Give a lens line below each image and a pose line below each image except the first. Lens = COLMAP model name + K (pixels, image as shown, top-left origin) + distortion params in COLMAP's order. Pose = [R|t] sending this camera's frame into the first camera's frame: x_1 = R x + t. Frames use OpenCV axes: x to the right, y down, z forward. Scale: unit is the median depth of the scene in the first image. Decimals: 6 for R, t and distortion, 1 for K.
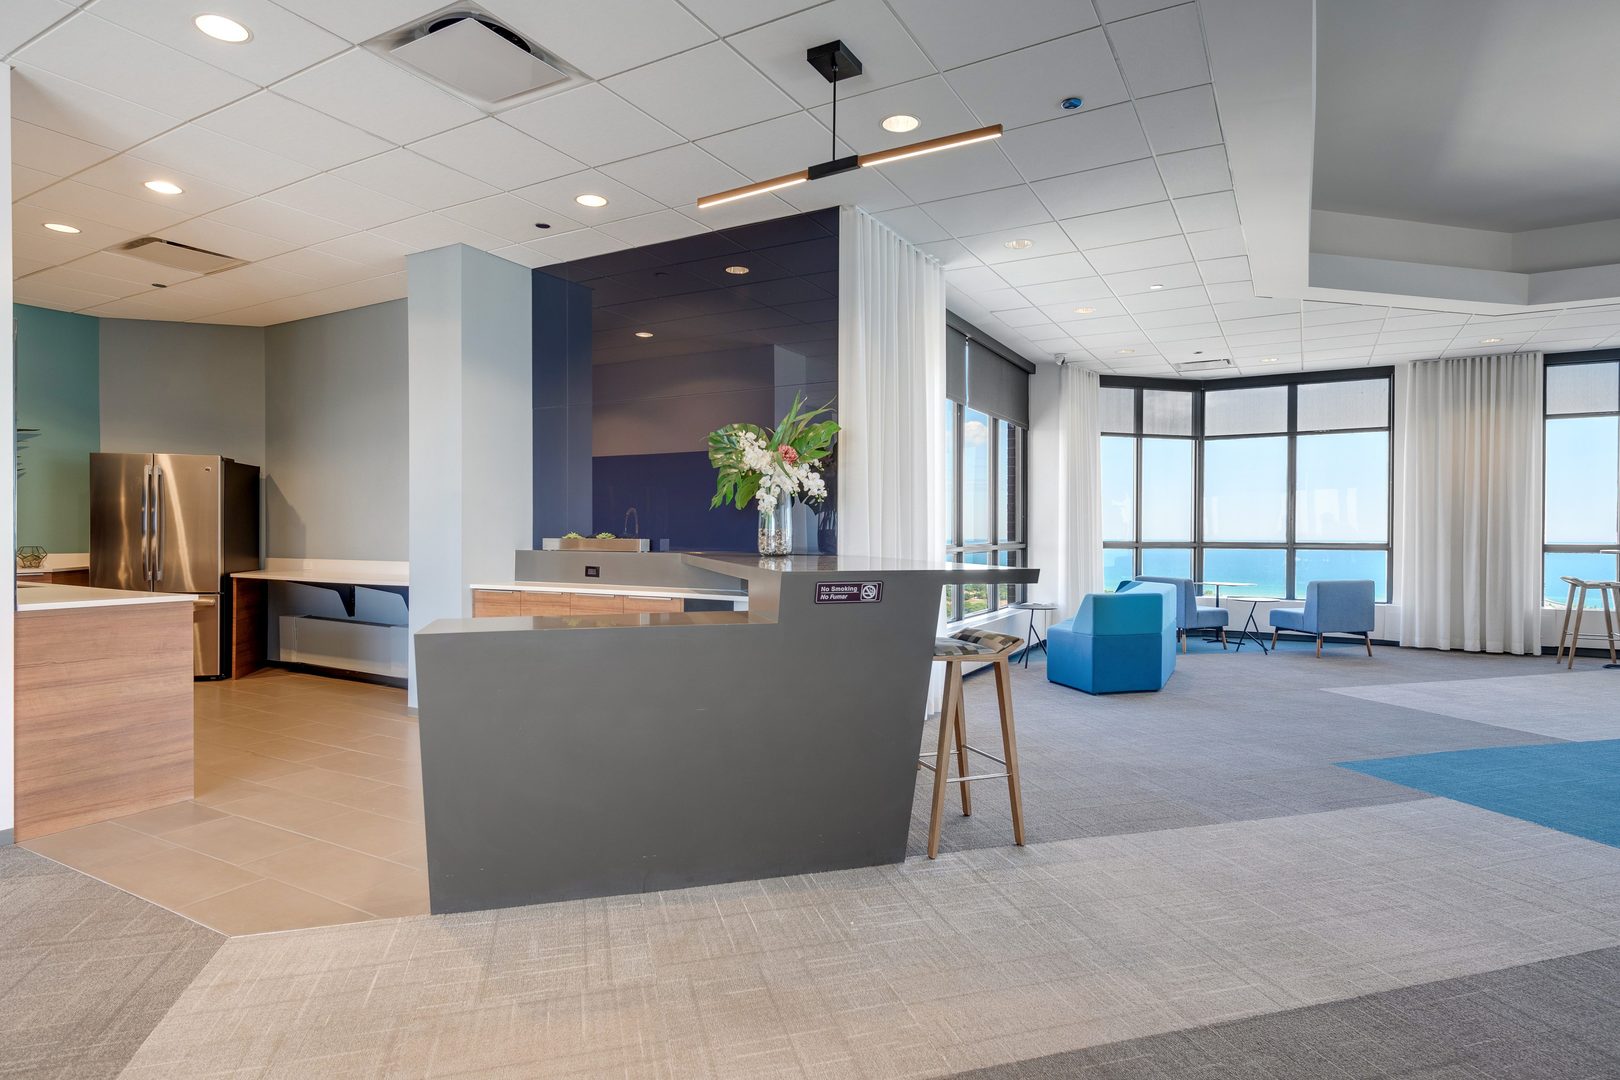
lens RADIAL K [[847.8, 0, 810.8], [0, 847.8, 537.2], [0, 0, 1]] dist [0.003817, 0.000483]
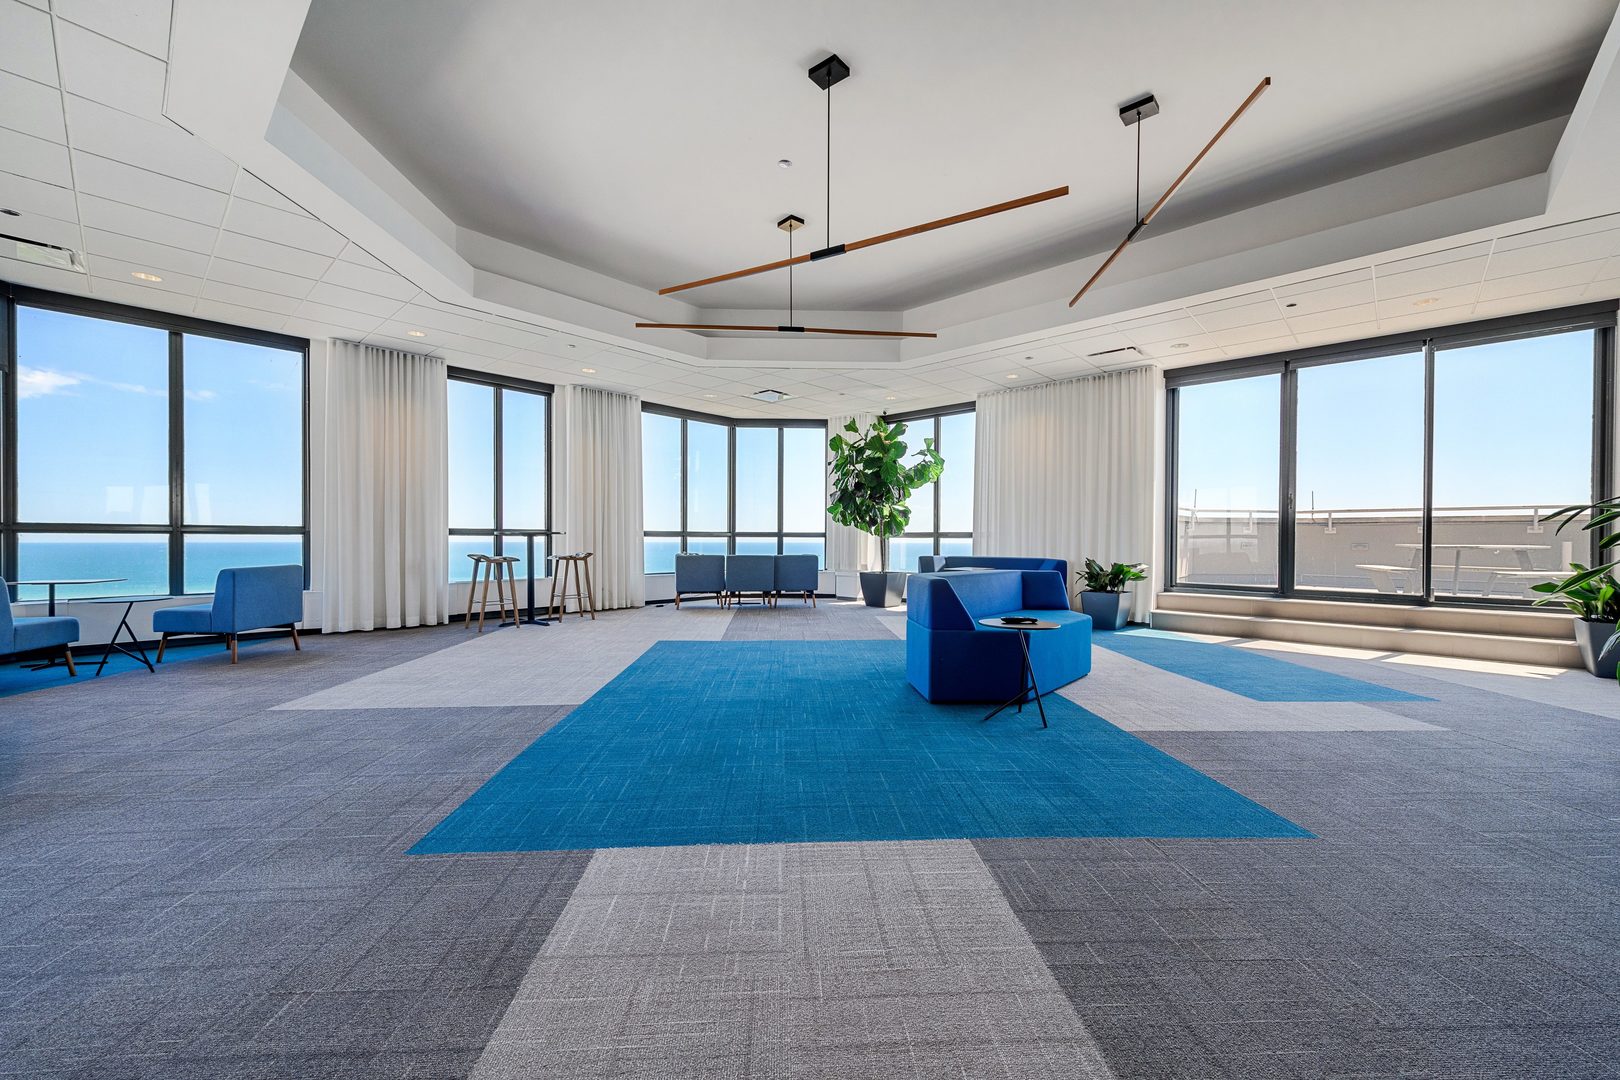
lens RADIAL K [[640.5, 0, 813.5], [0, 640.5, 538.4], [0, 0, 1]] dist [0.009161, 0.000058]
pose [[0.226764, -0.001917, 0.973948, 0.120850], [0.001345, 0.999998, 0.001655, 0.022678], [-0.973949, 0.000935, 0.226766, 0.314227]]
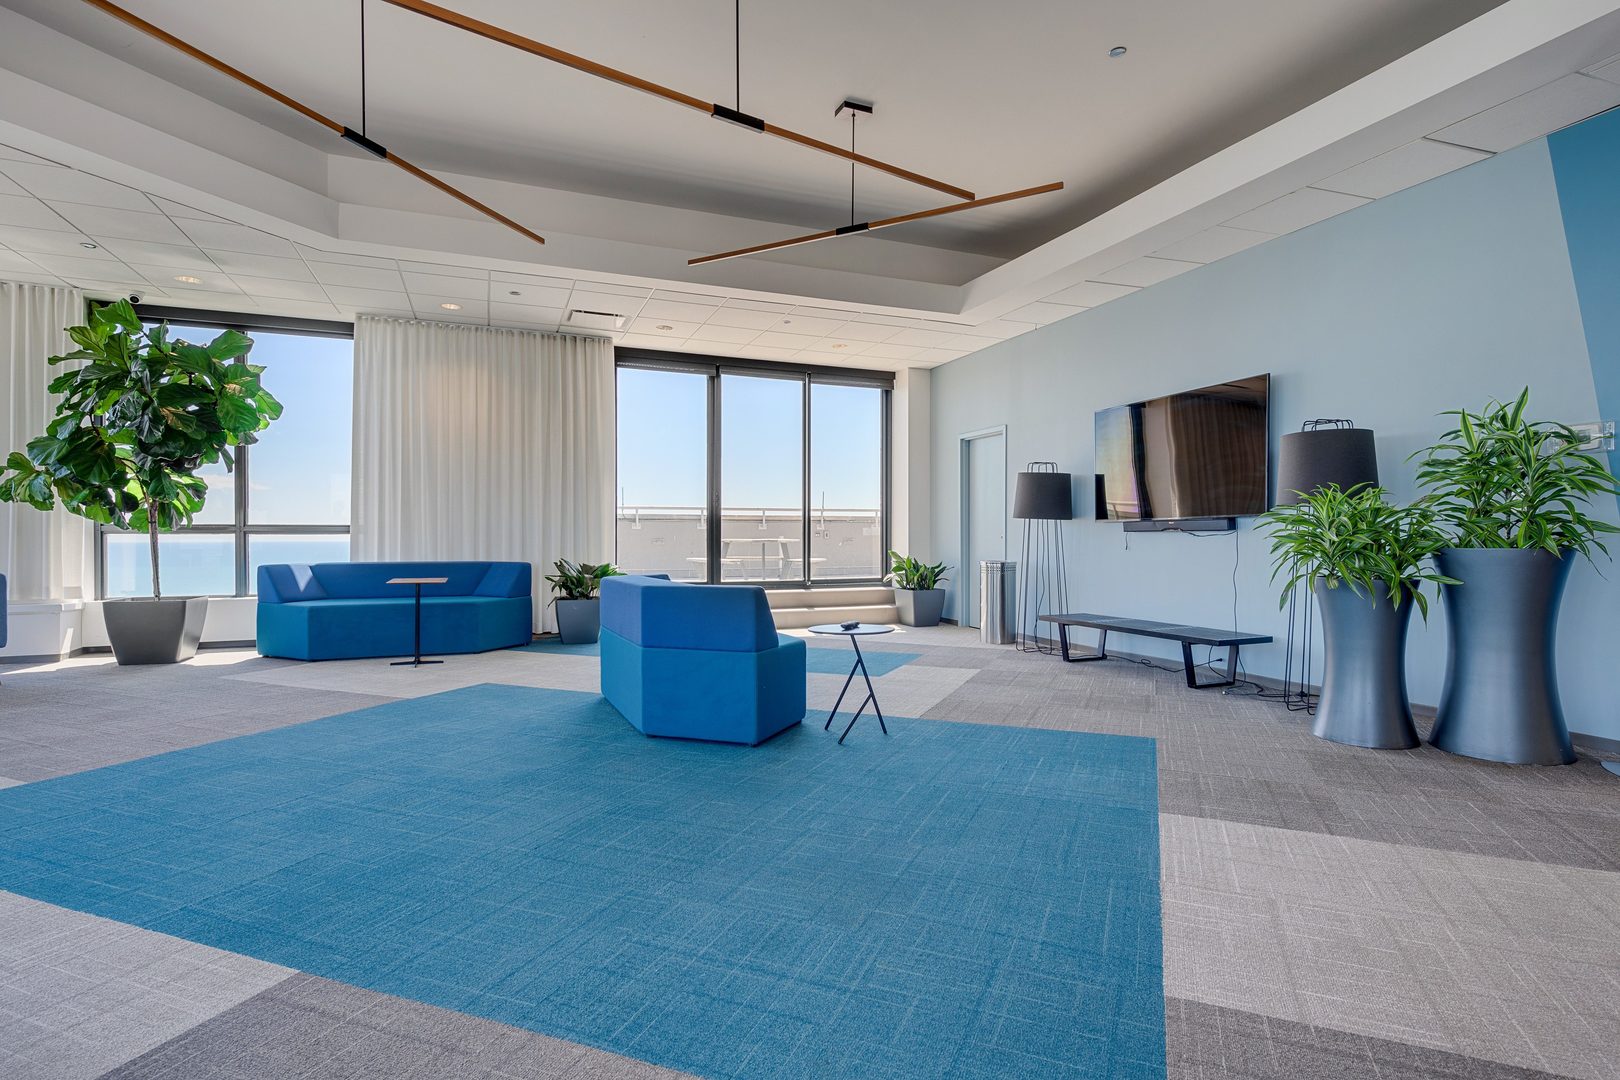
lens RADIAL K [[808.5, 0, 815.0], [0, 808.5, 537.5], [0, 0, 1]] dist [0.006594, -0.000236]
pose [[-0.790114, -0.003807, 0.612949, 0.273675], [0.001104, 0.999970, 0.007634, 0.021661], [-0.612959, 0.006709, -0.790086, 0.648114]]
